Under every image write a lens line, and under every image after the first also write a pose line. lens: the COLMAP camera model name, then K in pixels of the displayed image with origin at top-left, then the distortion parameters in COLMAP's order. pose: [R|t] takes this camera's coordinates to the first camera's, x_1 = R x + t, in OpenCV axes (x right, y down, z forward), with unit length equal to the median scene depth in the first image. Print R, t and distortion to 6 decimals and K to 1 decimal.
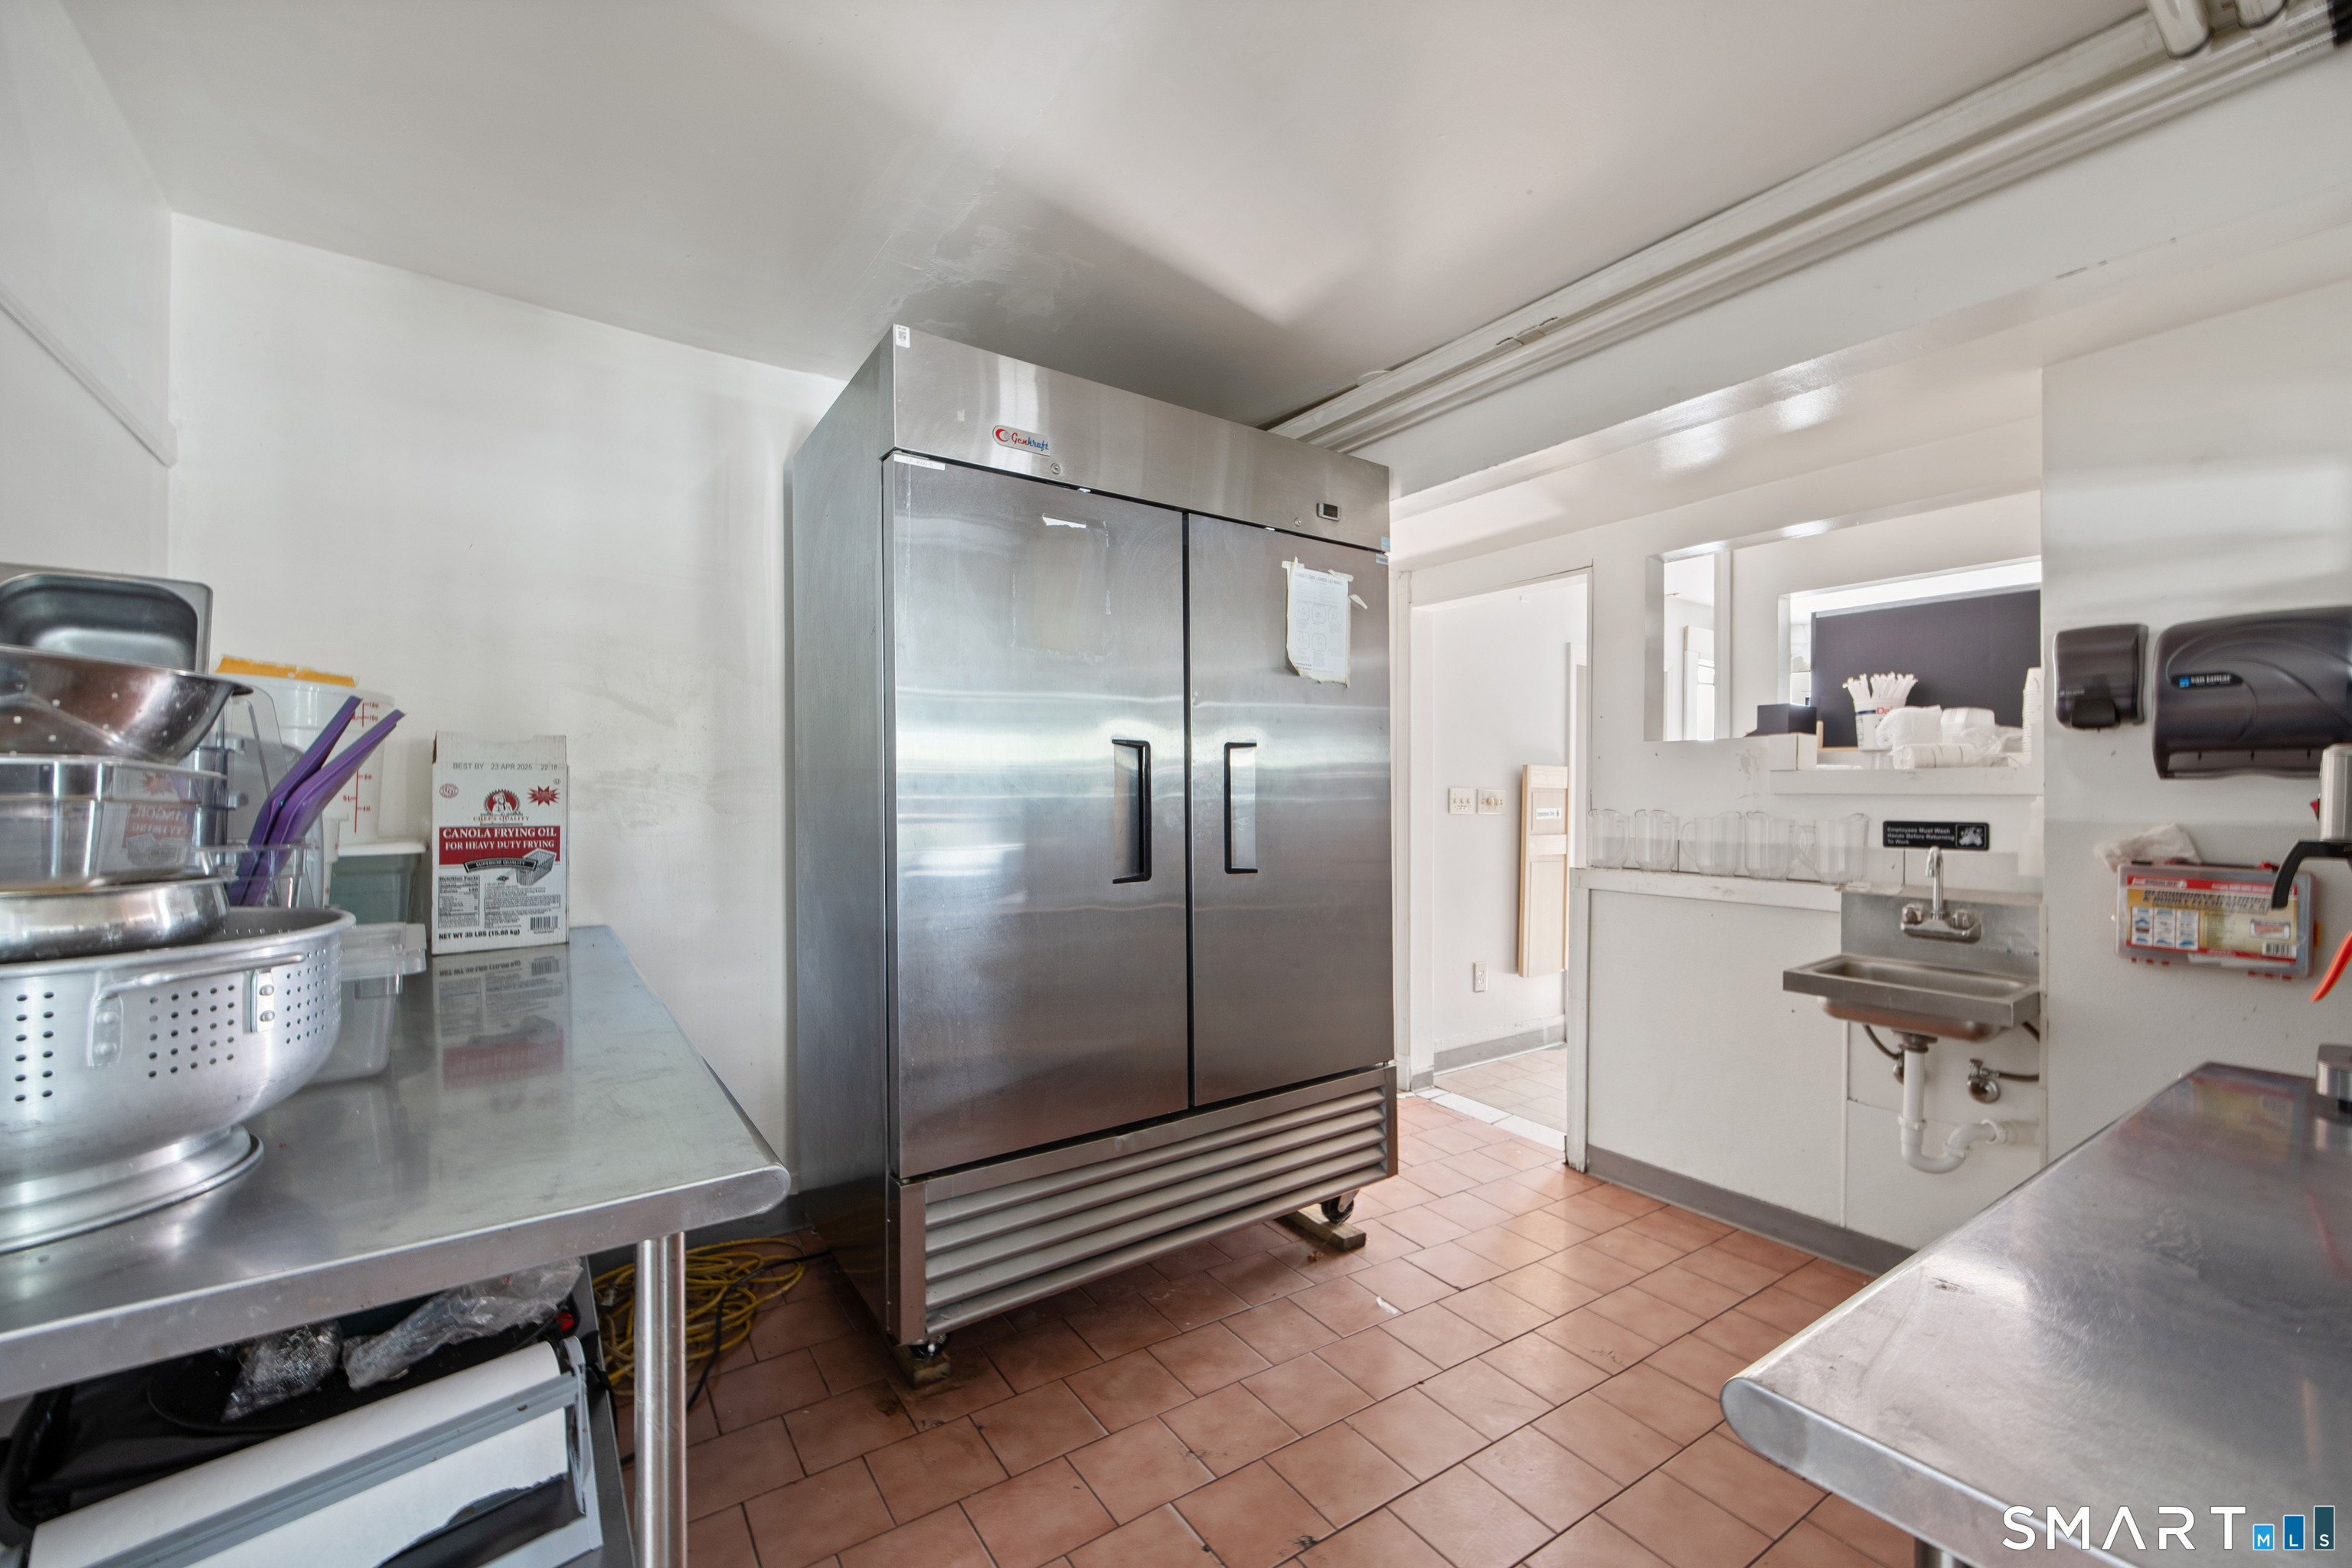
lens RADIAL K [[917.7, 0, 1191.3], [0, 917.7, 806.8], [0, 0, 1]] dist [0.002176, 0.000200]
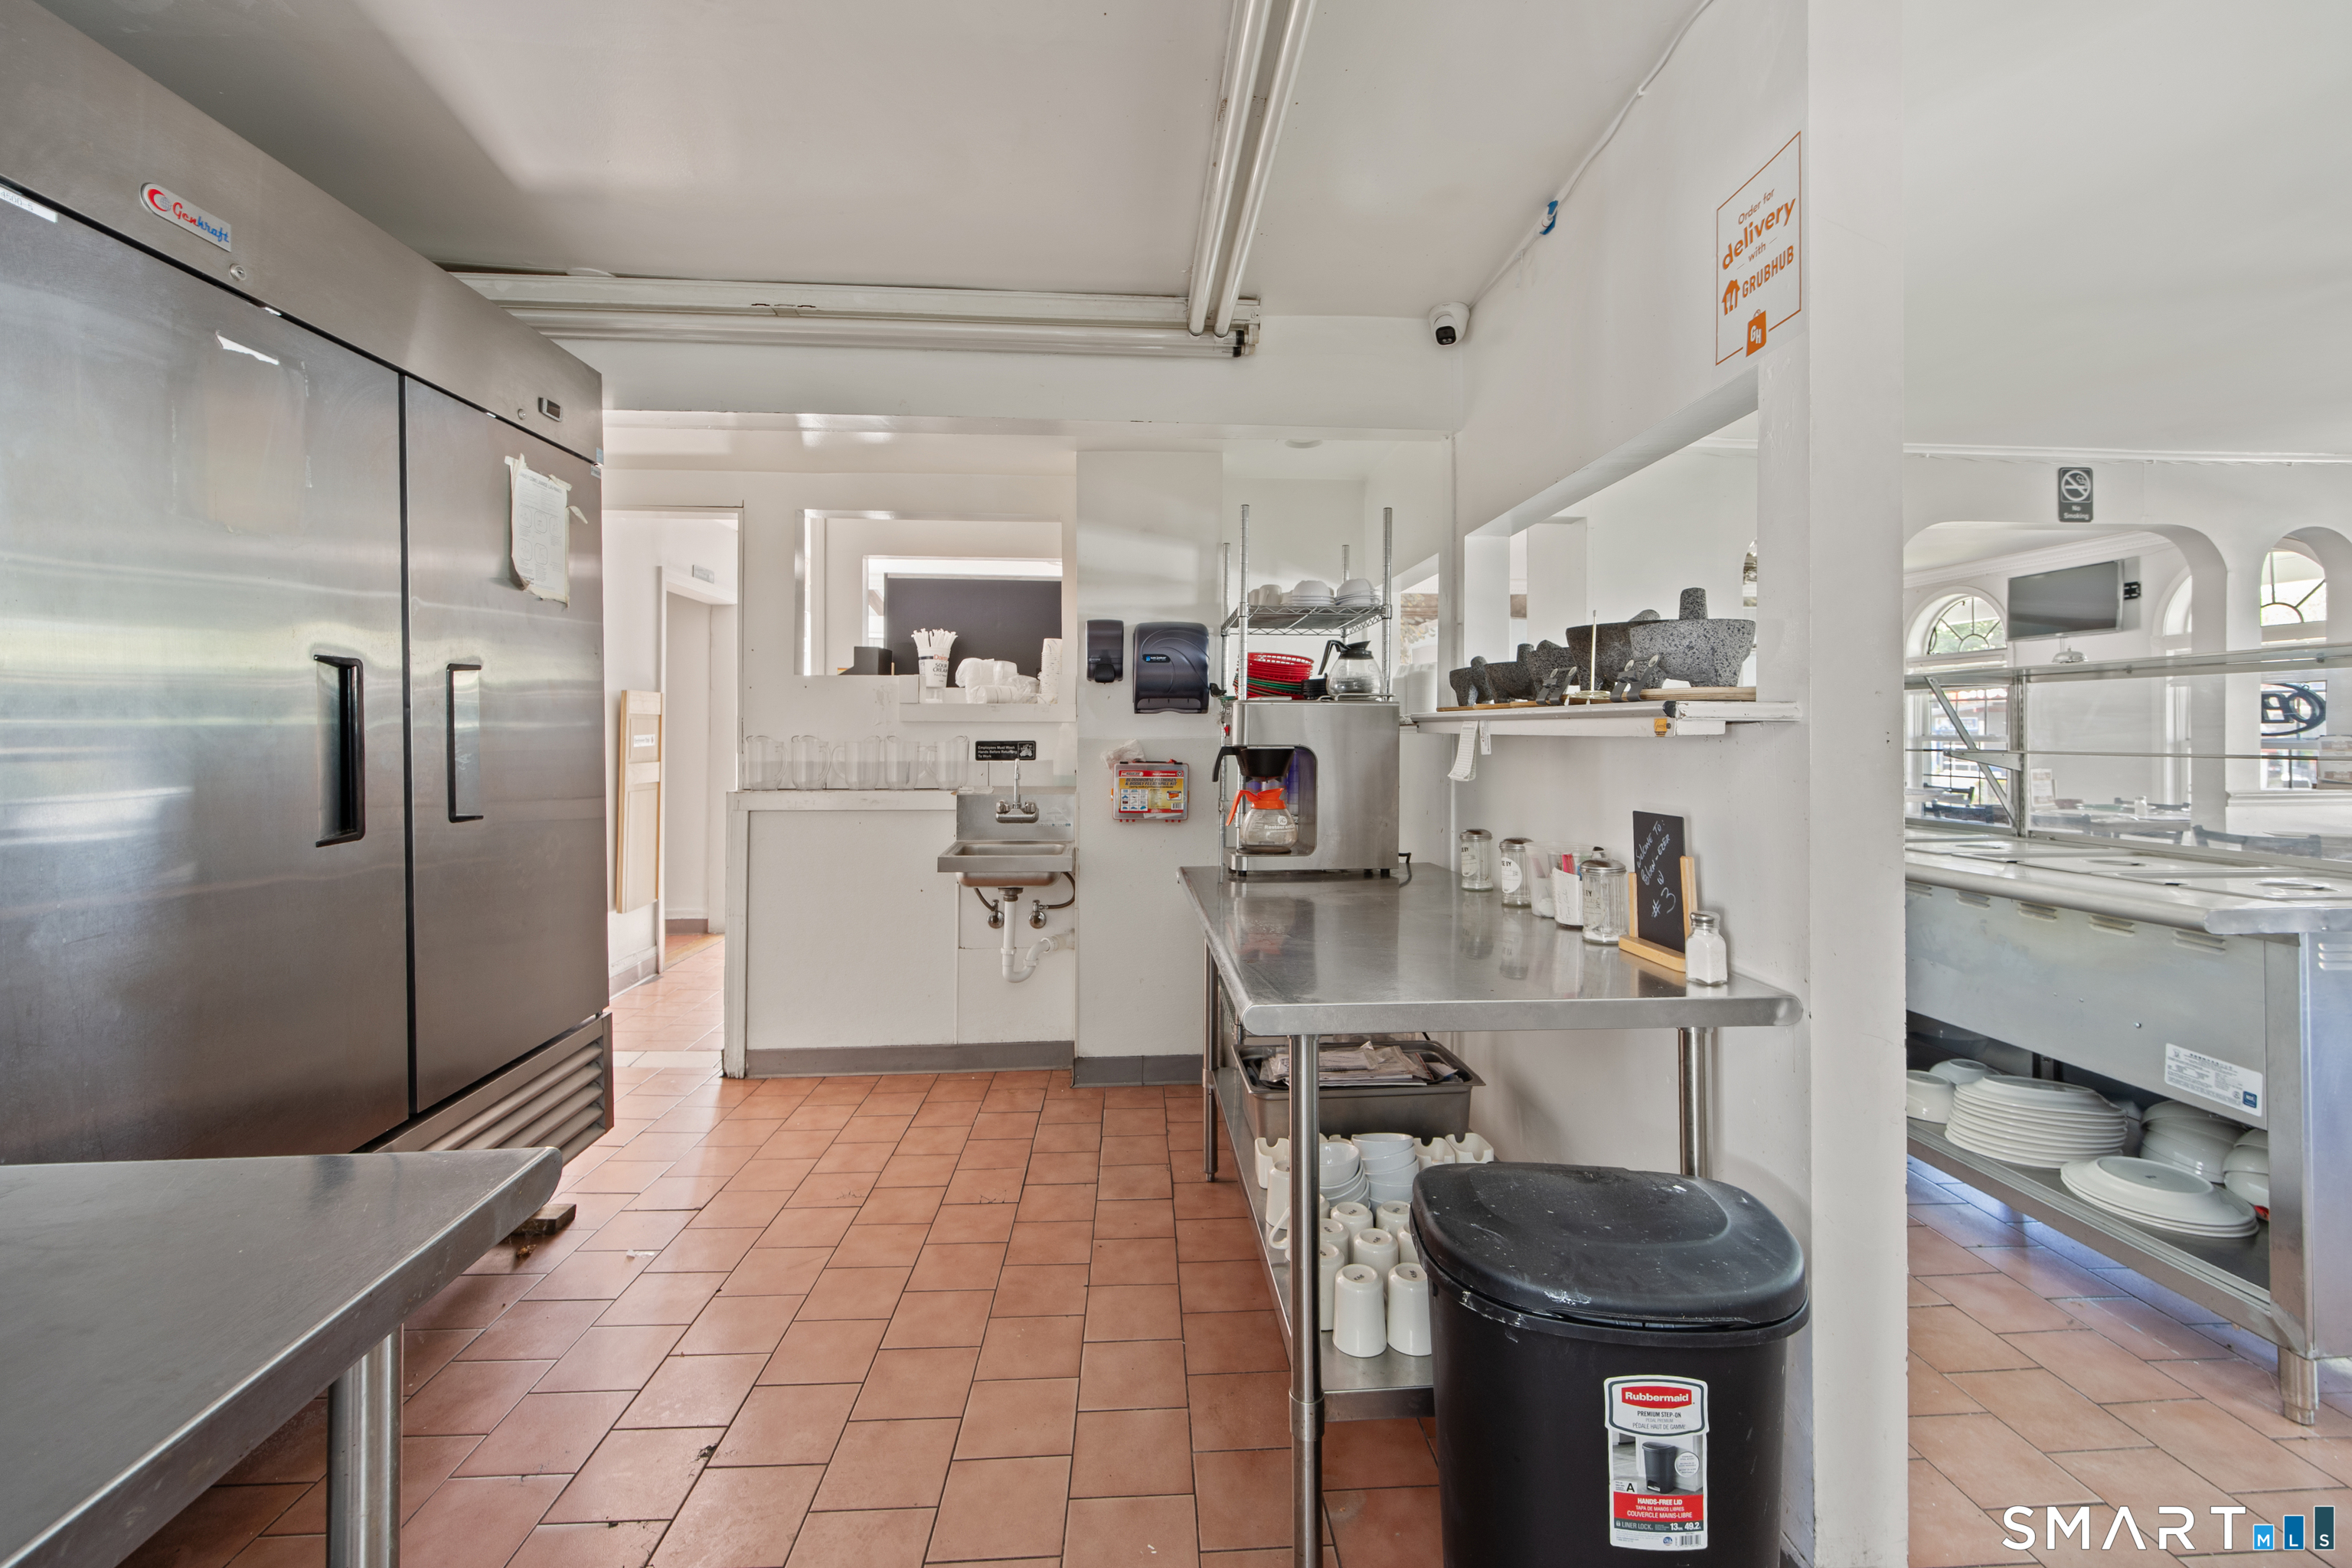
lens RADIAL K [[942.1, 0, 1174.8], [0, 942.1, 746.3], [0, 0, 1]] dist [-0.000712, -0.000074]
pose [[0.533568, -0.025898, 0.845360, -0.309709], [0.011993, 0.999662, 0.023056, -0.006665], [-0.845672, -0.002163, 0.533699, -0.004694]]
